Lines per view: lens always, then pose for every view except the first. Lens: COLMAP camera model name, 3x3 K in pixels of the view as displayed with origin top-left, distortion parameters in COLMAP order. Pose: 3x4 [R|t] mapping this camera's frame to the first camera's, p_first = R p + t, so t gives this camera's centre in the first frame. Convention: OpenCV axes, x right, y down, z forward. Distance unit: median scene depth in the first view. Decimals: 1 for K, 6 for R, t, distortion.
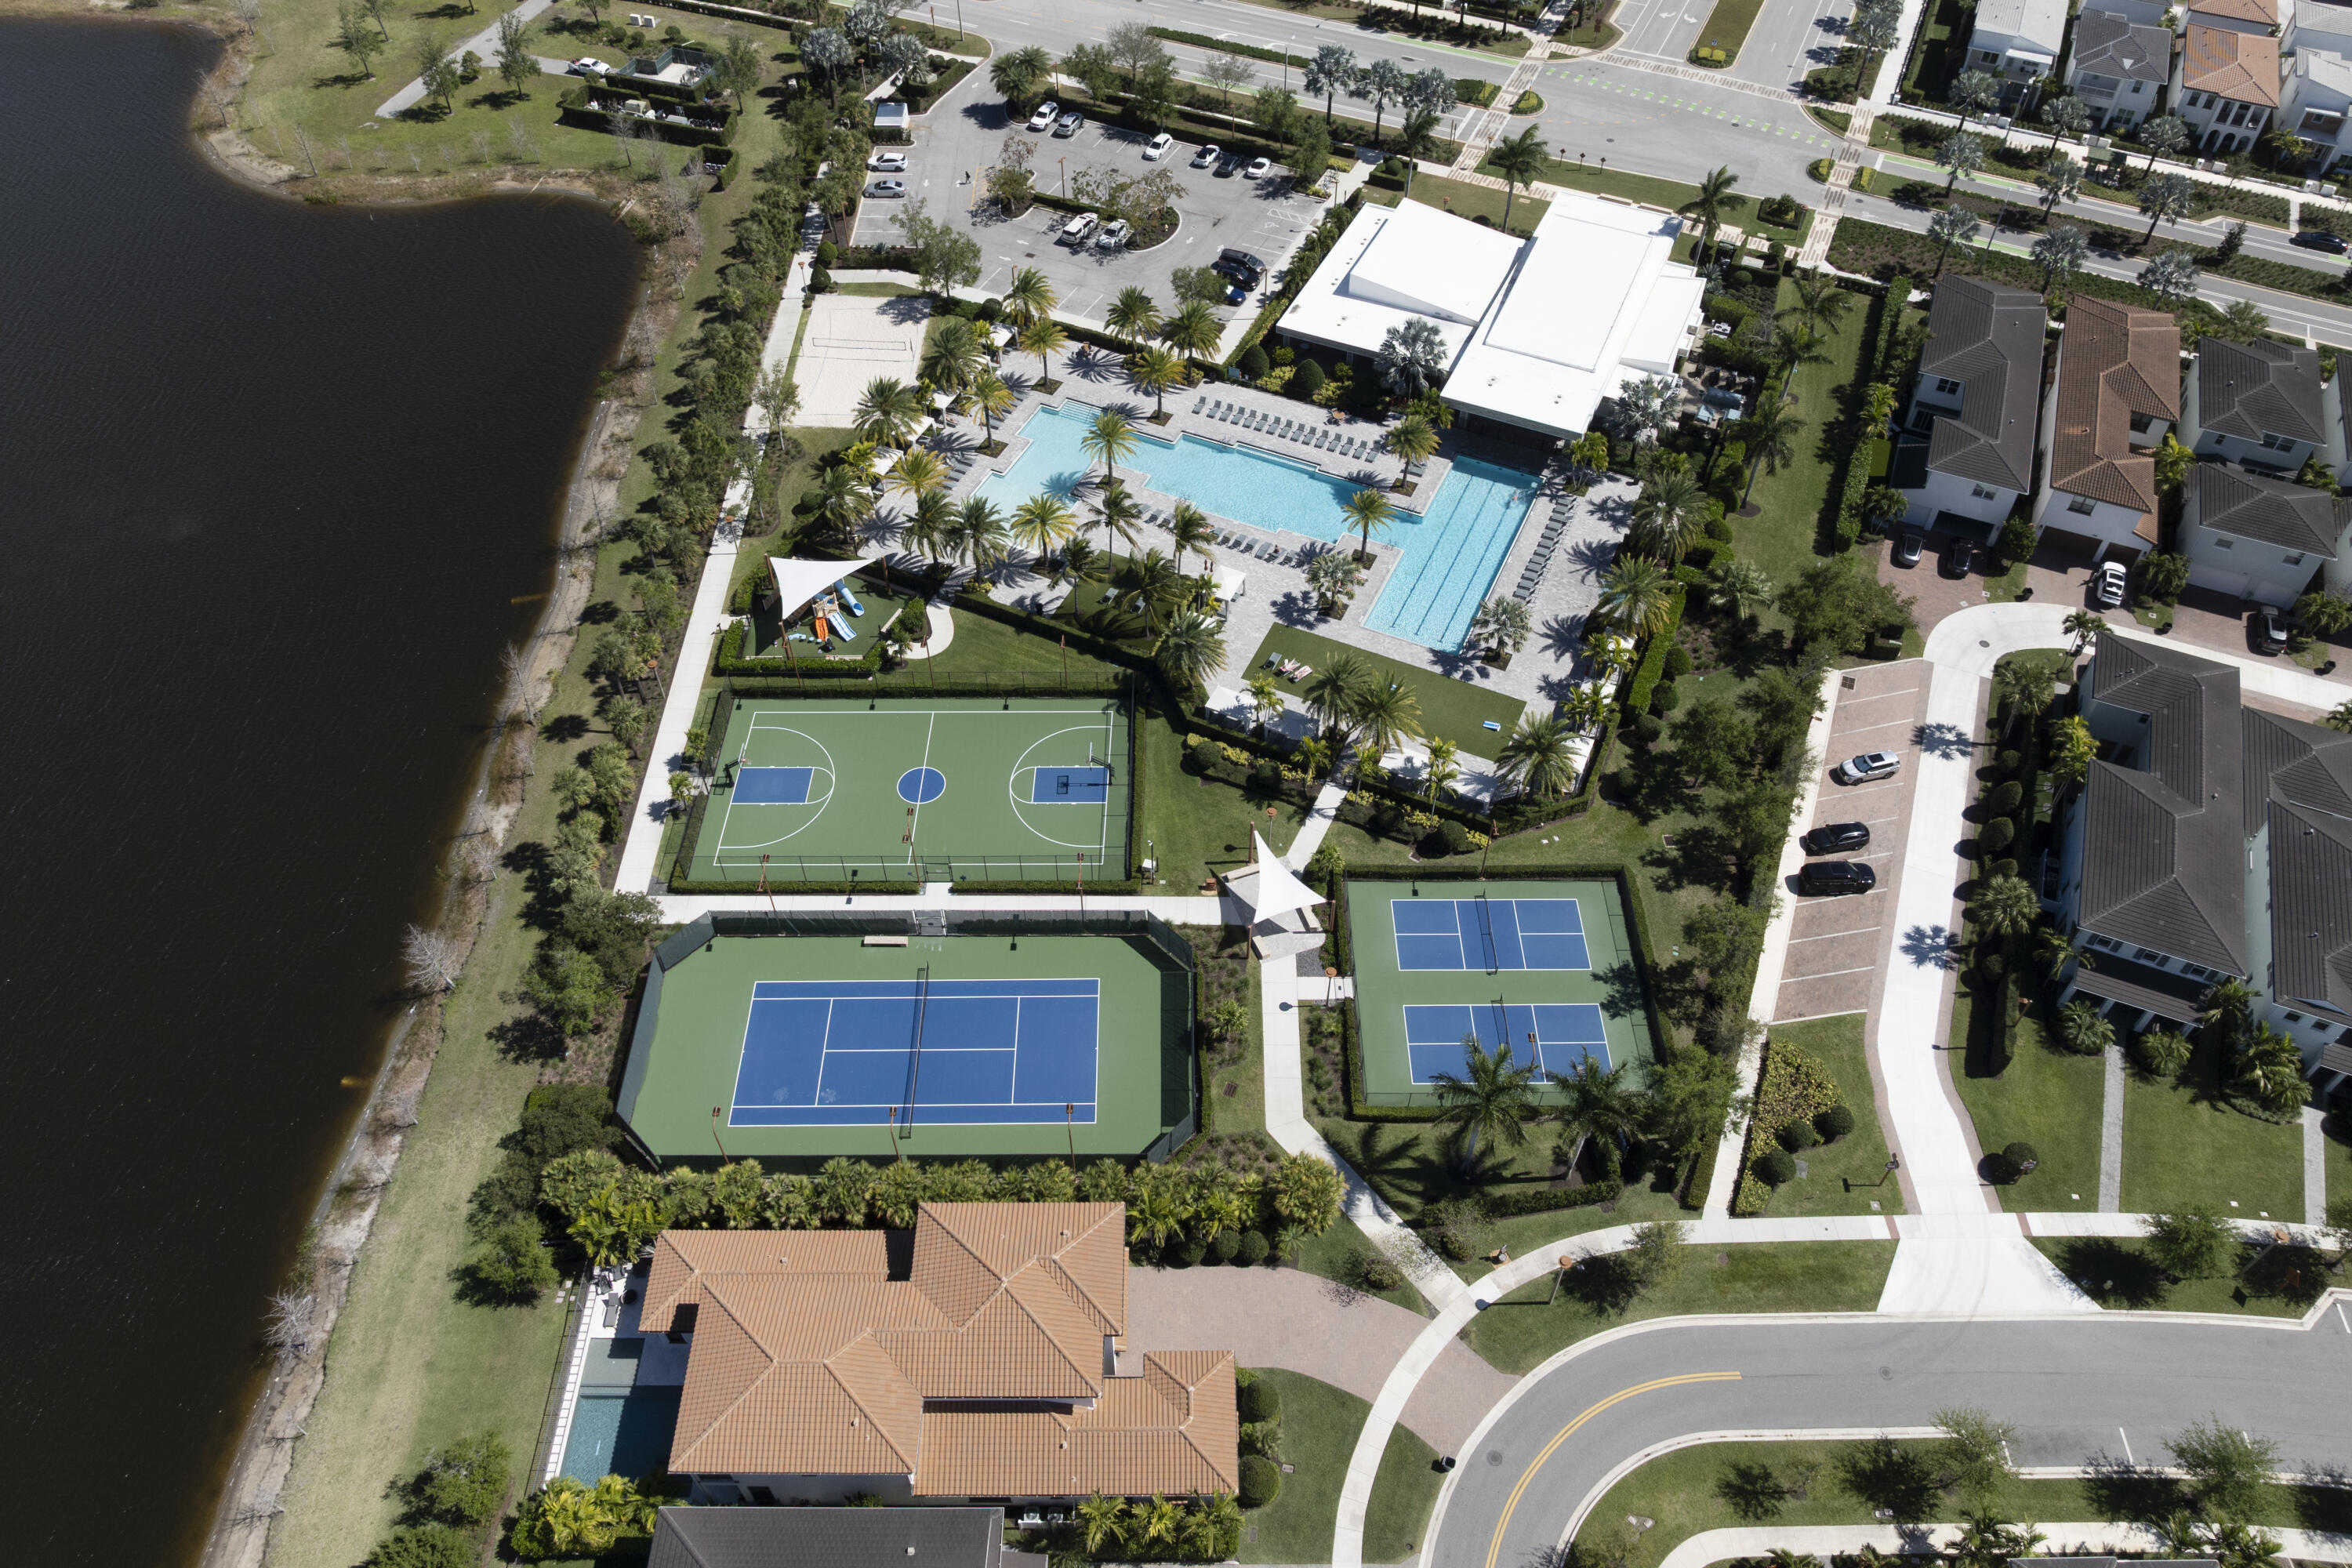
lens RADIAL K [[1570.9, 0, 1176.0], [0, 1570.9, 784.0], [0, 0, 1]] dist [-0.044135, 0.002916]
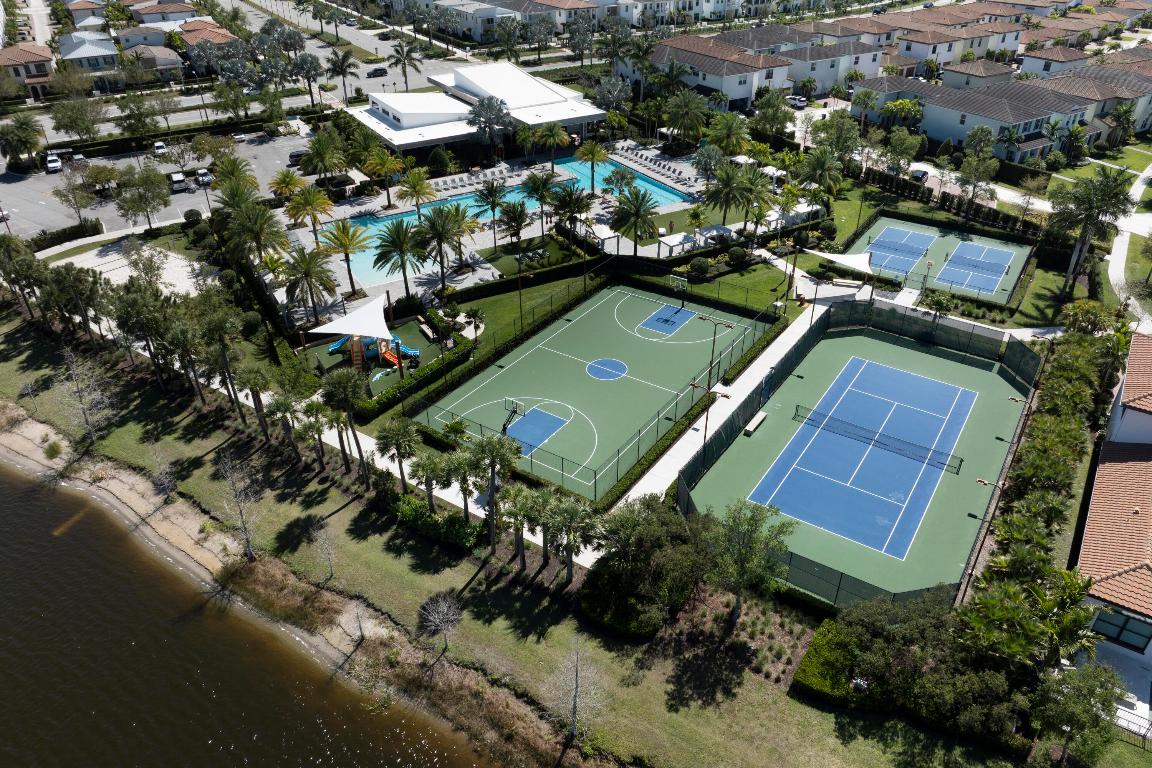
lens RADIAL K [[815.0, 0, 581.3], [0, 815.0, 385.7], [0, 0, 1]] dist [-0.039166, 0.002522]
pose [[0.557685, -0.442330, 0.702376, -0.555381], [0.636895, 0.770682, -0.020346, 0.009939], [-0.532309, 0.458686, 0.711516, 0.537187]]
